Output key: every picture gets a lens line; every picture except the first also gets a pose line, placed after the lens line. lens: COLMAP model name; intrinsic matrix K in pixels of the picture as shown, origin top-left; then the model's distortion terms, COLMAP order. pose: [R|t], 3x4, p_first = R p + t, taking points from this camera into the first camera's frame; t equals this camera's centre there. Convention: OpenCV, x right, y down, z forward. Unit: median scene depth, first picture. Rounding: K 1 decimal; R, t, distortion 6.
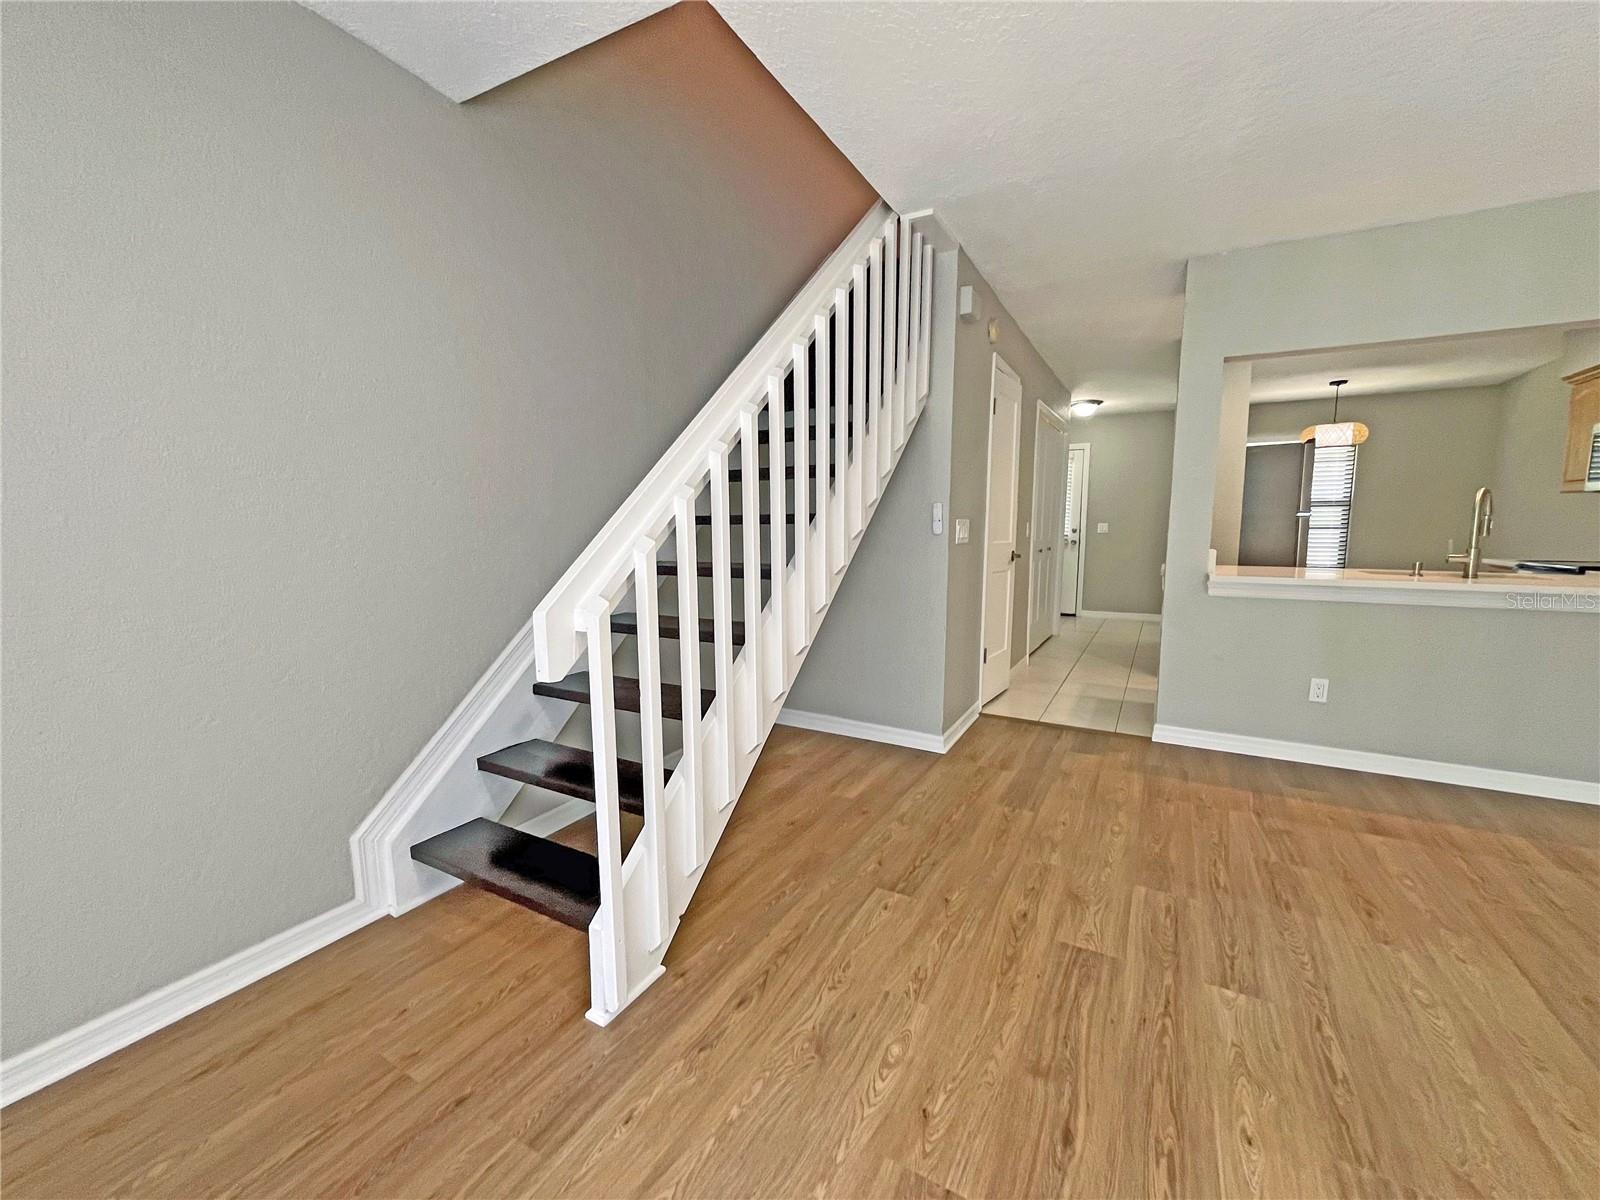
lens RADIAL K [[639.3, 0, 799.2], [0, 639.3, 605.2], [0, 0, 1]] dist [-0.001523, 0.000094]
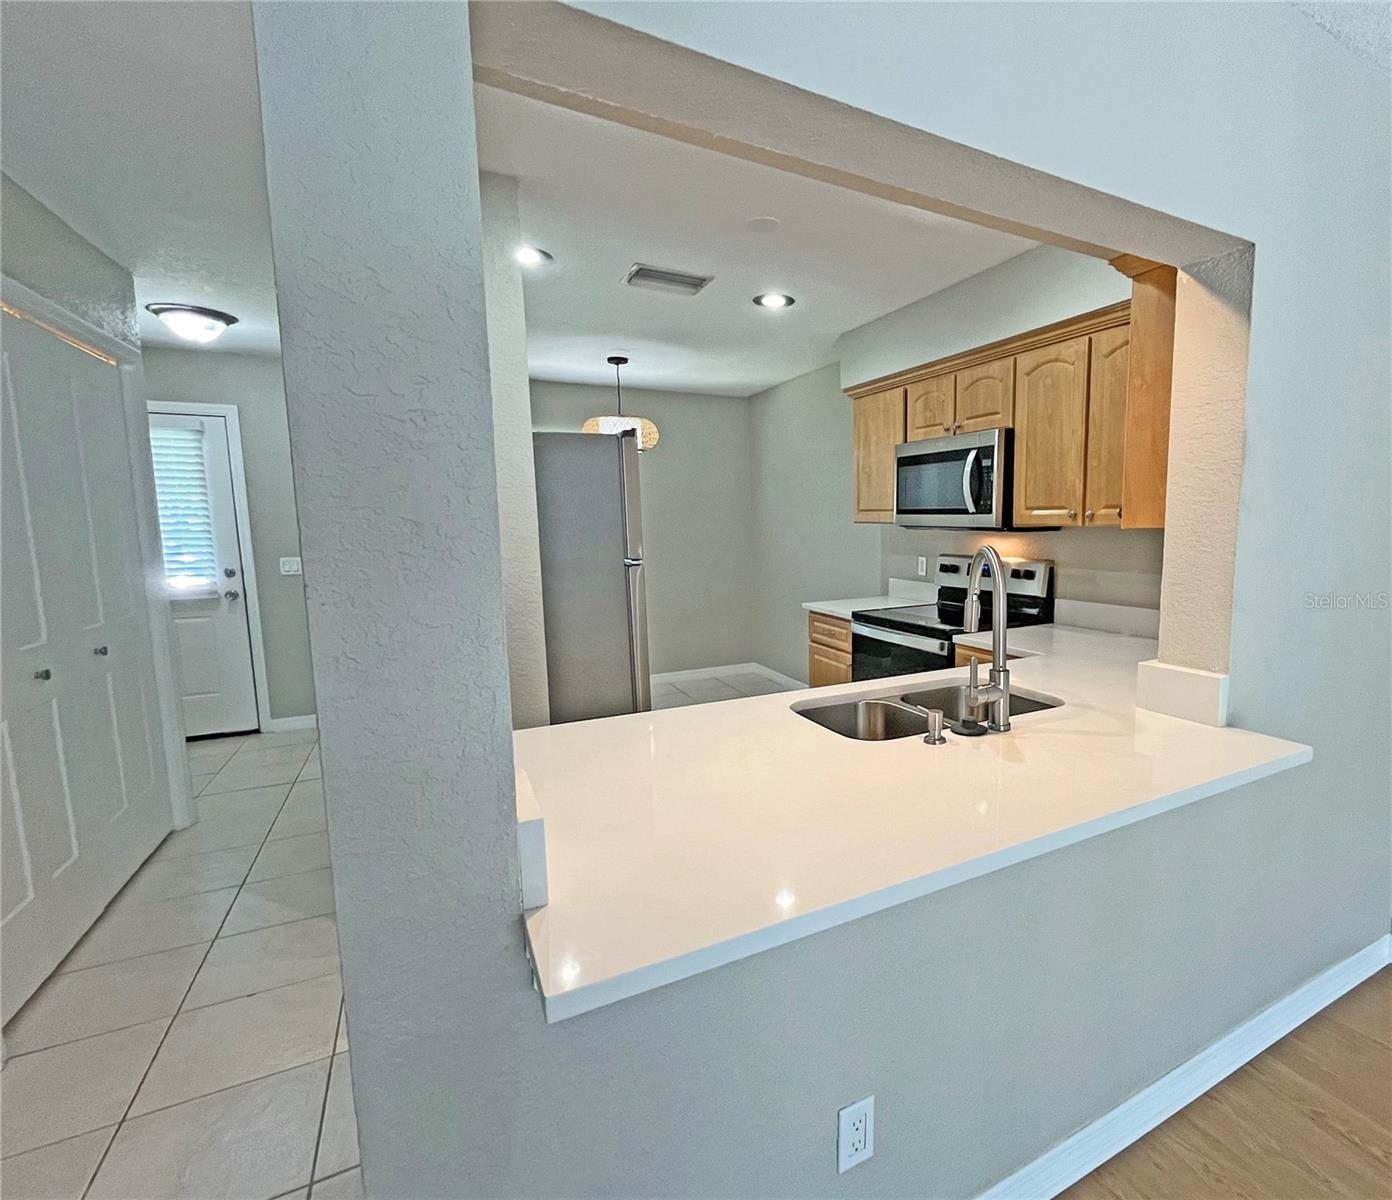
lens RADIAL K [[690.5, 0, 818.4], [0, 690.5, 602.2], [0, 0, 1]] dist [0.000892, -0.000192]
pose [[0.512050, -0.104294, 0.852600, 0.628510], [0.114691, 0.992015, 0.052467, -0.218303], [-0.851264, 0.070920, 0.519923, 0.985858]]
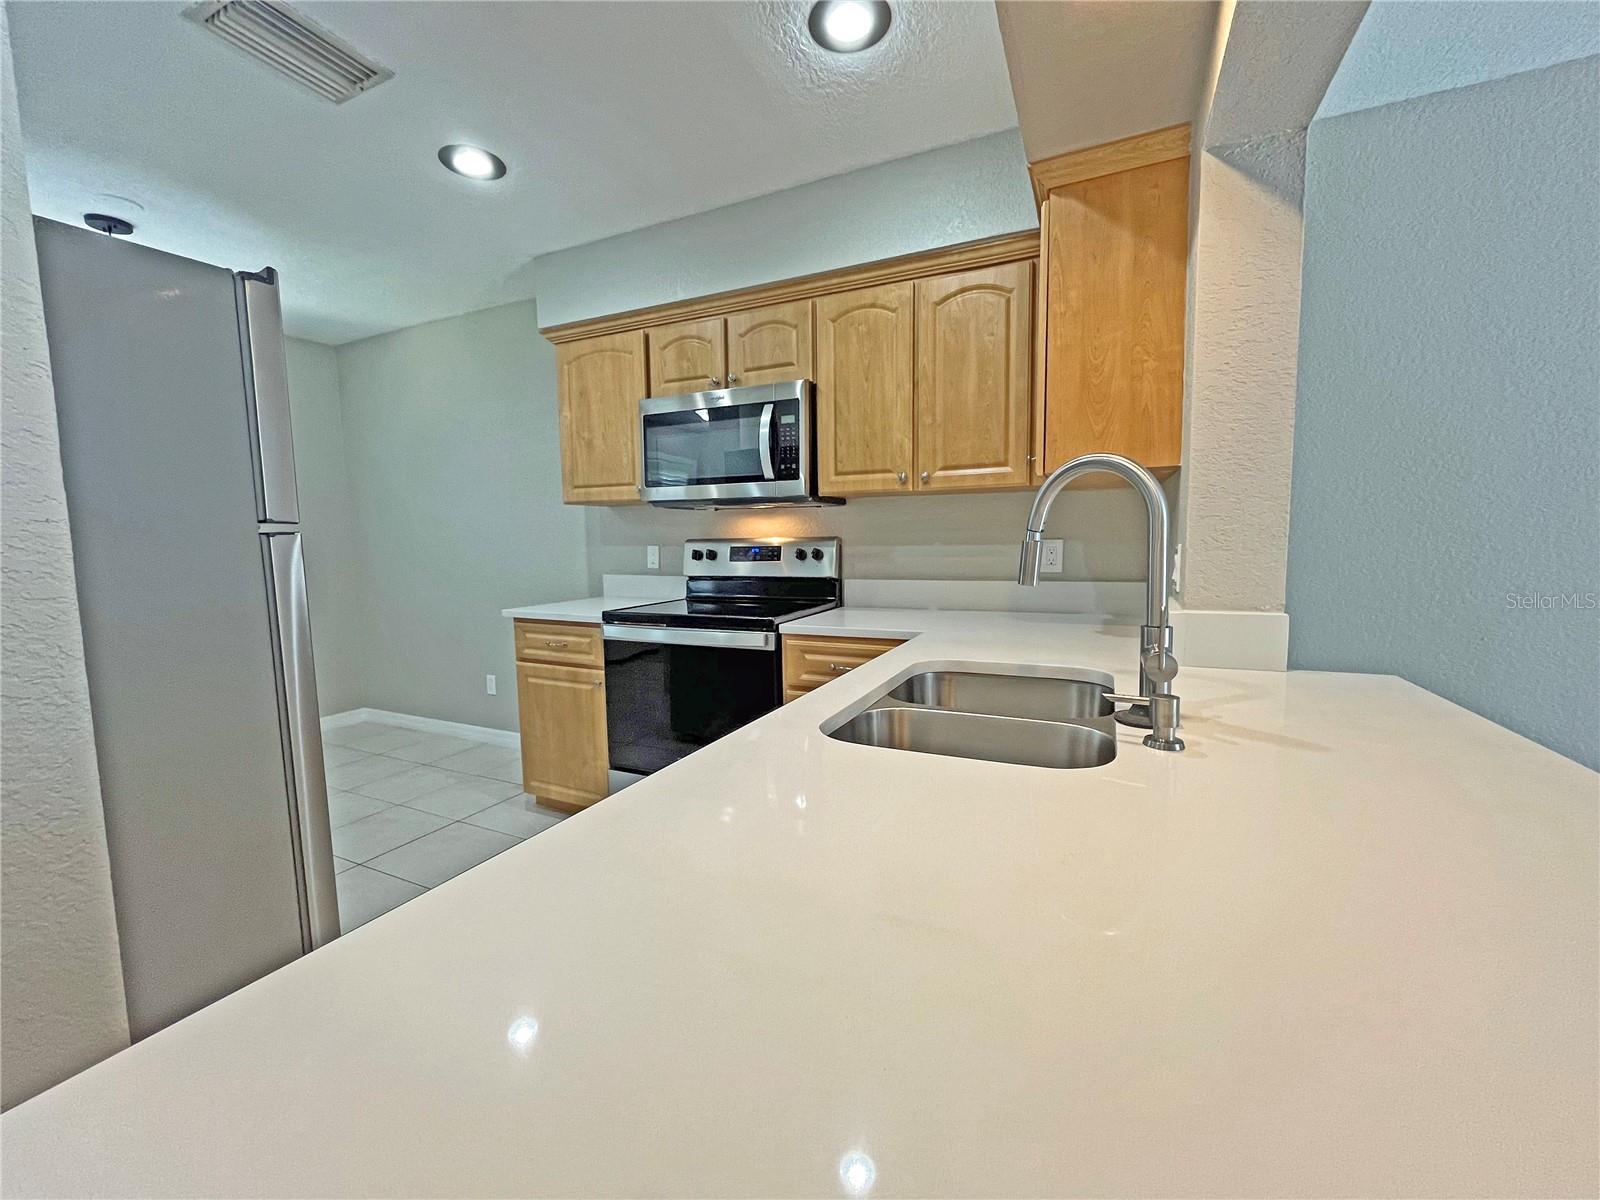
lens RADIAL K [[642.9, 0, 798.7], [0, 642.9, 601.7], [0, 0, 1]] dist [-0.002585, -0.000168]
pose [[-0.072156, -0.094358, 0.992920, 0.857861], [0.137562, 0.985060, 0.103607, -0.194004], [-0.987861, 0.144064, -0.058098, 1.418134]]
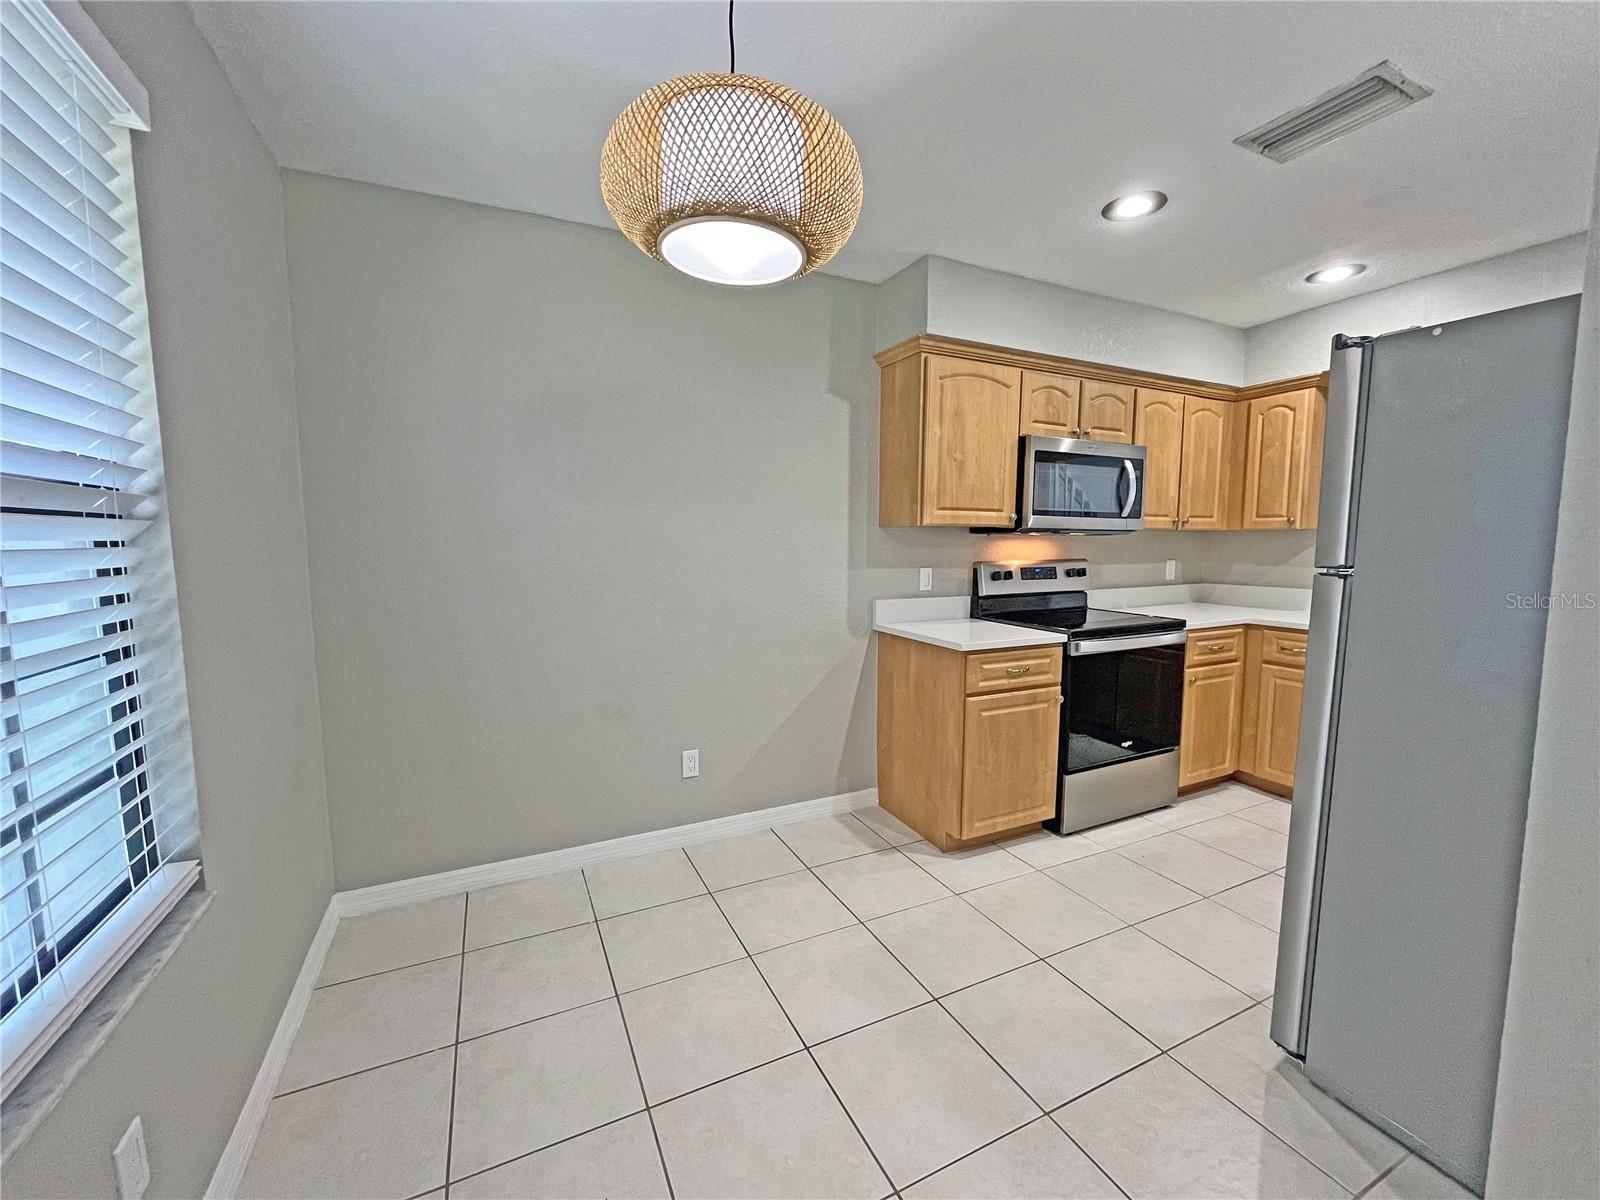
lens RADIAL K [[642.9, 0, 798.7], [0, 642.9, 601.7], [0, 0, 1]] dist [-0.002585, -0.000168]
pose [[-0.820915, -0.050403, 0.568821, 1.629361], [0.075785, 0.977670, 0.196003, -0.412462], [-0.565999, 0.204011, -0.798765, 2.776306]]
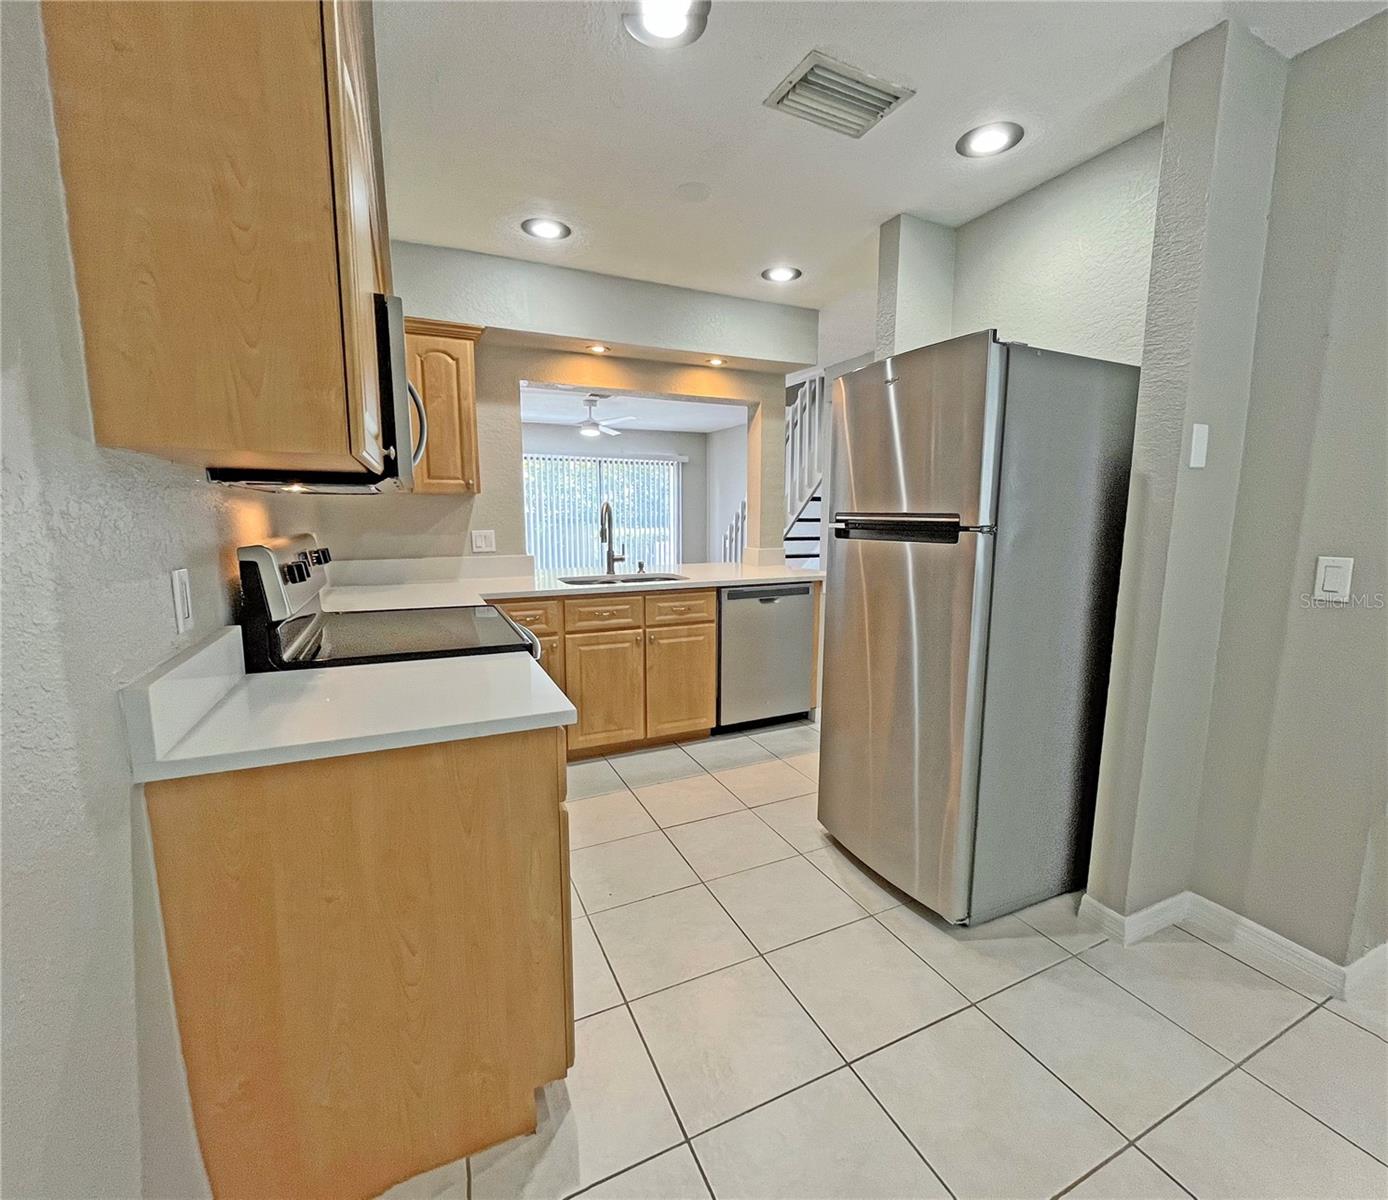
lens RADIAL K [[628.2, 0, 724.0], [0, 628.2, 604.8], [0, 0, 1]] dist [0.000627, -0.000041]
pose [[-0.555880, 0.120784, -0.822441, 2.303520], [-0.110503, 0.969869, 0.217123, -0.329742], [0.823885, 0.211577, -0.525784, 2.183918]]
